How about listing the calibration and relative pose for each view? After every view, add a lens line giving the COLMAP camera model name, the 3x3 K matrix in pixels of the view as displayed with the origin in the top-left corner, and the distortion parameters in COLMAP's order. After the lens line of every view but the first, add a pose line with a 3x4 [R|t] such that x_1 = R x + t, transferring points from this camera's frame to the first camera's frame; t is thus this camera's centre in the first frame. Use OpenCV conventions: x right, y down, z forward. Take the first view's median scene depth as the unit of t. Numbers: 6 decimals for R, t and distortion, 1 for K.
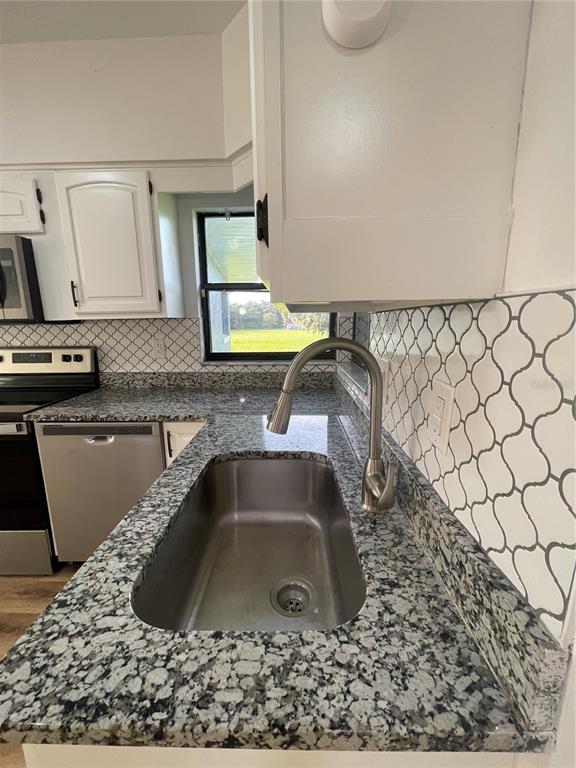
lens RADIAL K [[312.3, 0, 287.1], [0, 312.3, 382.1], [0, 0, 1]] dist [0.001965, 0.000476]
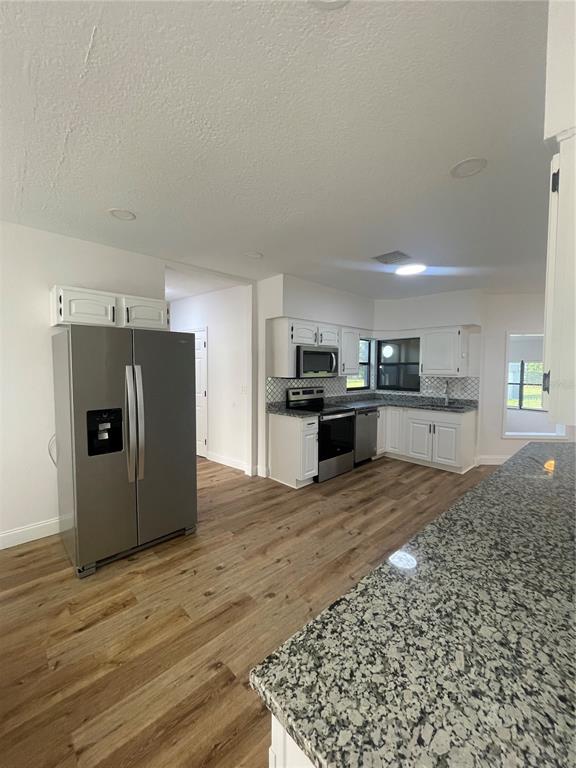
lens RADIAL K [[309.1, 0, 288.7], [0, 309.1, 381.8], [0, 0, 1]] dist [0.002934, 0.000106]
pose [[0.708551, -0.017310, 0.705447, -2.512163], [0.119017, 0.988309, -0.095290, 0.044864], [-0.695551, 0.151478, 0.702328, -0.503031]]
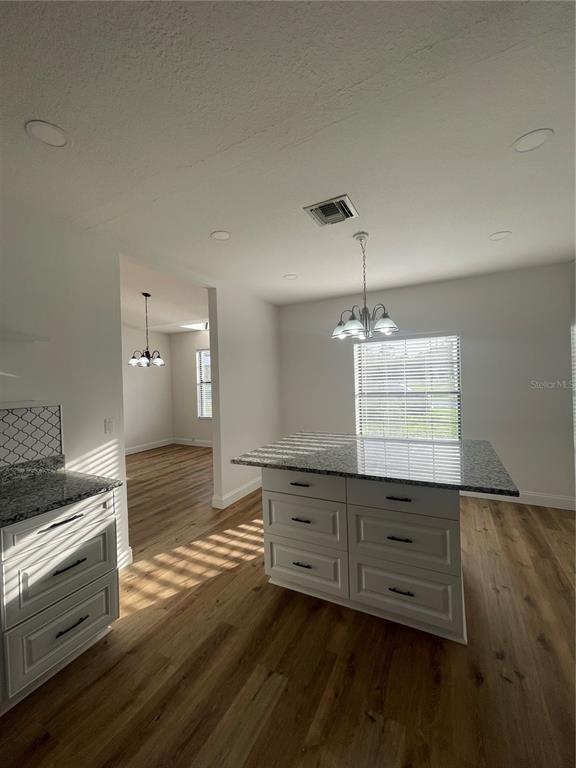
lens RADIAL K [[312.3, 0, 287.1], [0, 312.3, 382.1], [0, 0, 1]] dist [0.001965, 0.000476]
pose [[-0.444329, 0.030498, -0.895344, -1.738534], [-0.134038, 0.985907, 0.100102, -0.154354], [0.885779, 0.164488, -0.433980, 0.546828]]
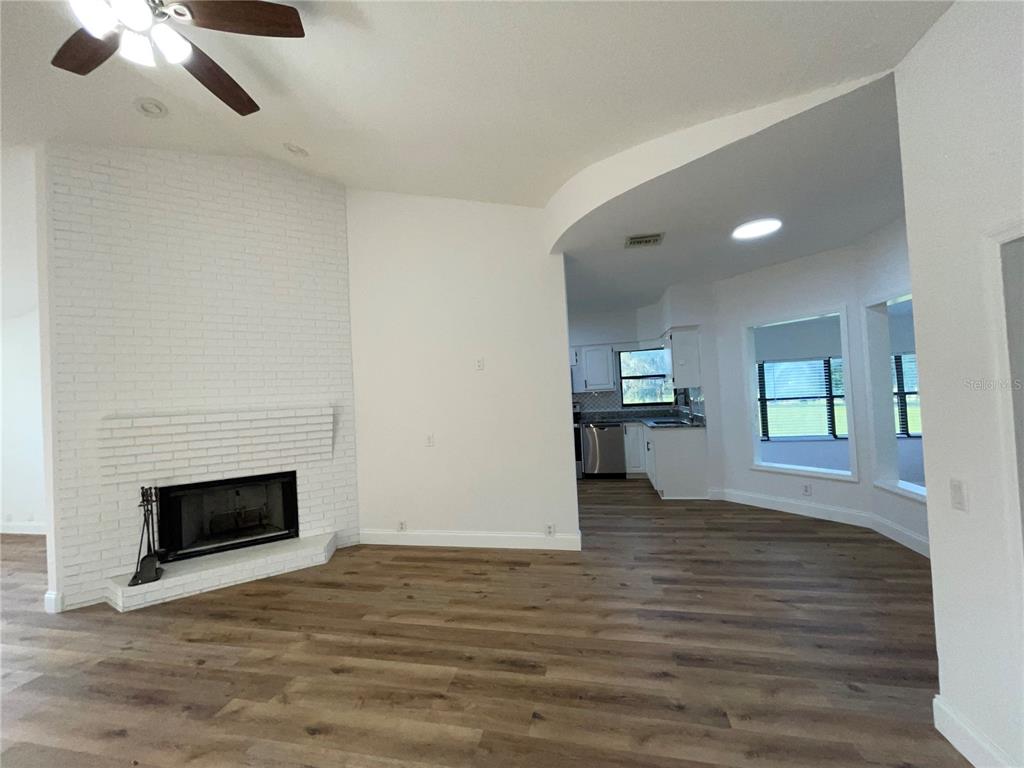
lens RADIAL K [[416.4, 0, 513.2], [0, 416.4, 384.8], [0, 0, 1]] dist [0.001965, 0.000476]
pose [[0.983678, -0.041704, -0.175037, -0.555709], [0.005316, 0.979082, -0.203396, 0.449590], [0.179858, 0.199146, 0.963323, -2.503991]]
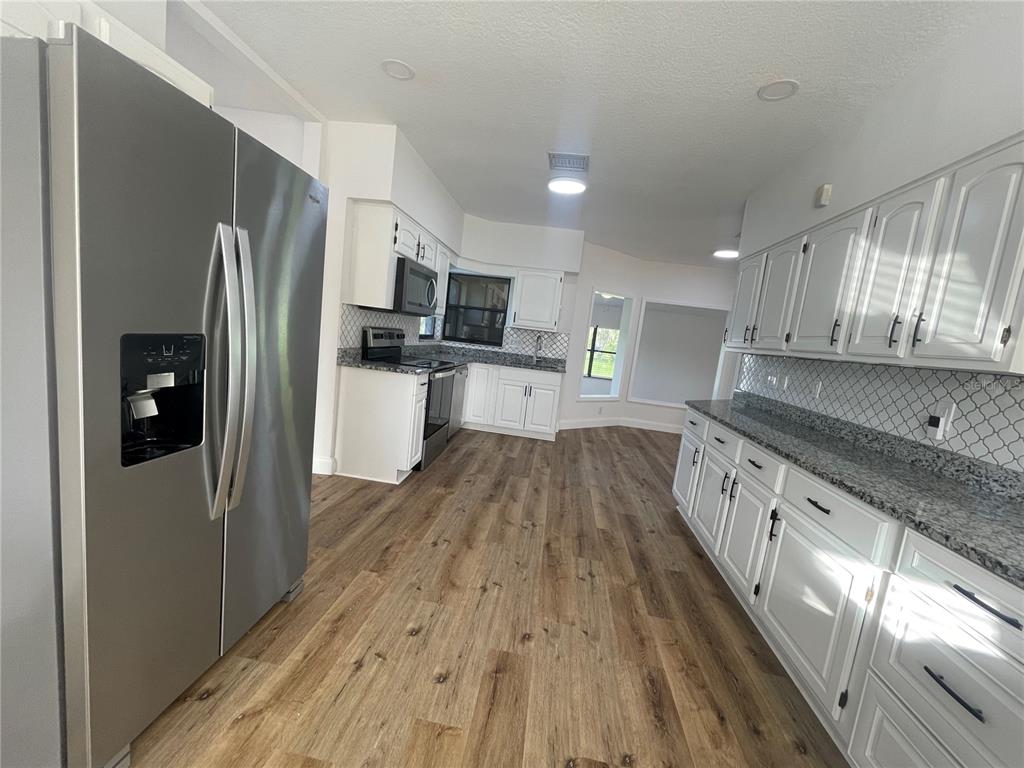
lens RADIAL K [[412.1, 0, 508.2], [0, 412.1, 386.1], [0, 0, 1]] dist [0.011113, 0.000243]
pose [[0.102988, -0.105915, 0.989028, -2.679045], [0.071881, 0.992508, 0.098802, 0.003850], [-0.992082, 0.060917, 0.109829, 0.250722]]
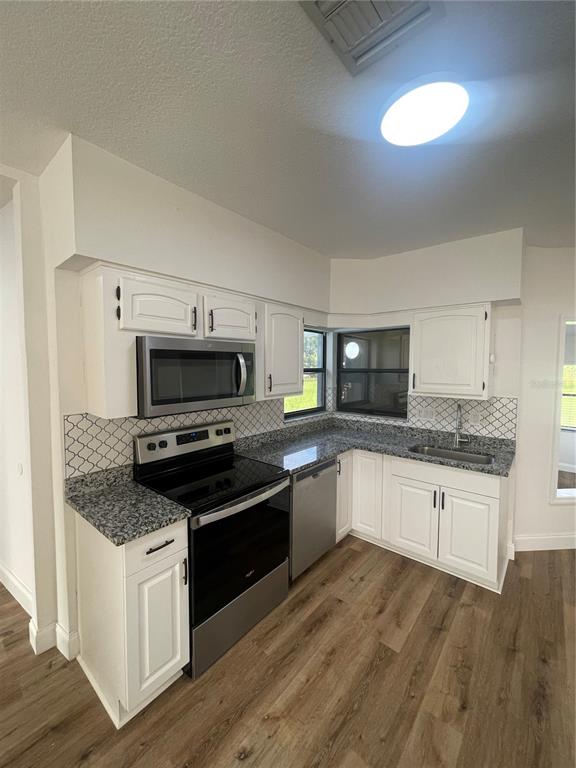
lens RADIAL K [[312.3, 0, 287.1], [0, 312.3, 382.1], [0, 0, 1]] dist [0.001965, 0.000476]
pose [[0.625149, -0.029191, 0.779959, -1.454266], [0.137387, 0.987813, -0.073148, -0.141629], [-0.768318, 0.152885, 0.621541, 0.044243]]
